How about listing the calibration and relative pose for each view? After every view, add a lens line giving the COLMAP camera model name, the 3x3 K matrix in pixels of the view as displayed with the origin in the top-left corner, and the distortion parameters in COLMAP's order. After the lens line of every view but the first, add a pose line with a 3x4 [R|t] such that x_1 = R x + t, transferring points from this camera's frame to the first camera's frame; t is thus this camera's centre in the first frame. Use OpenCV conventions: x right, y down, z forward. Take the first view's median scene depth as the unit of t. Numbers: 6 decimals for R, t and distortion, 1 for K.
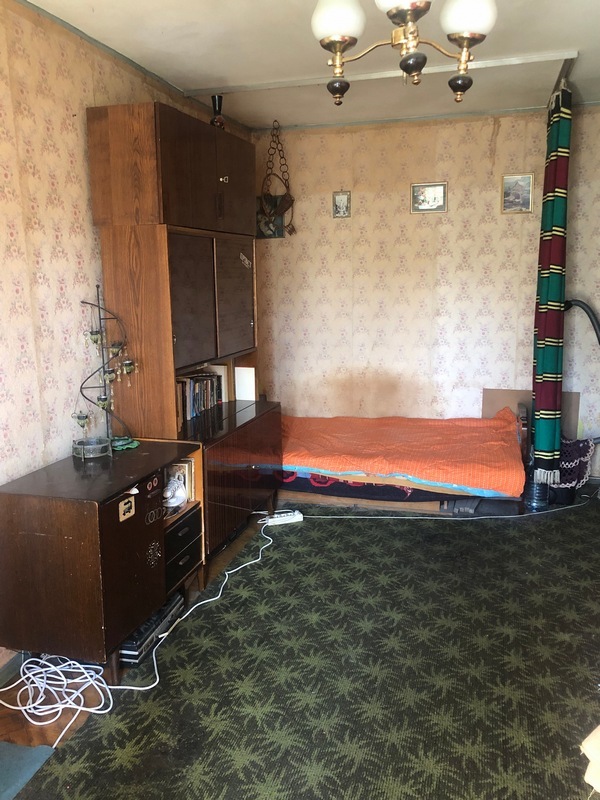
lens RADIAL K [[672.1, 0, 300.0], [0, 672.1, 400.0], [0, 0, 1]] dist [0.108306, -0.130732]
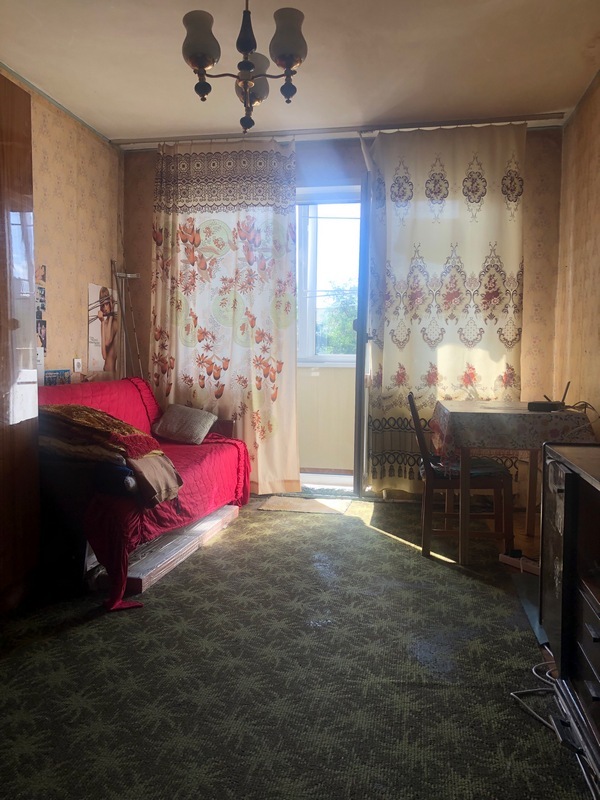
lens RADIAL K [[649.1, 0, 300.0], [0, 649.1, 400.0], [0, 0, 1]] dist [0.049469, -0.051320]
pose [[-0.996268, 0.011706, -0.085512, 0.104831], [-0.008819, 0.971766, 0.235780, -0.107870], [0.085858, 0.235654, -0.968037, 1.699976]]
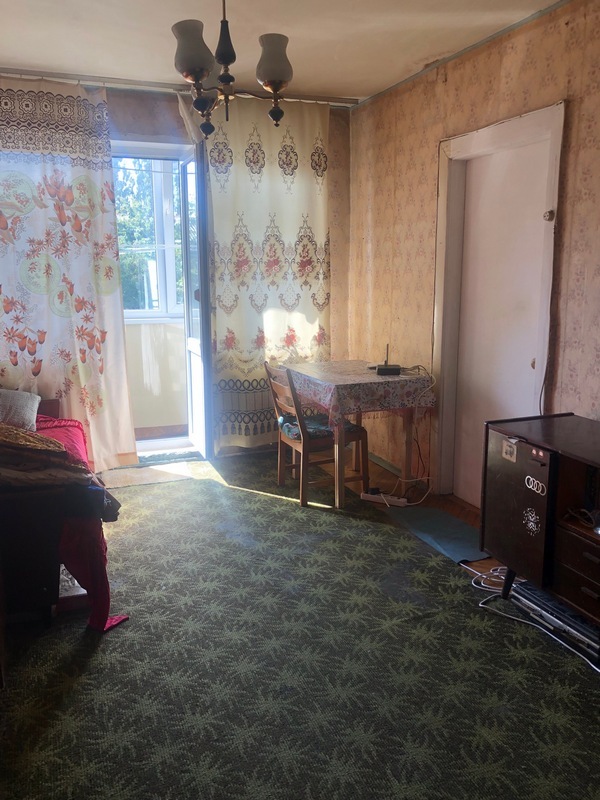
lens RADIAL K [[672.1, 0, 300.0], [0, 672.1, 400.0], [0, 0, 1]] dist [0.108306, -0.130732]
pose [[-0.806836, 0.132737, -0.575671, 0.650242], [-0.086198, 0.937554, 0.336991, -0.263386], [0.584453, 0.321518, -0.745010, 1.602806]]
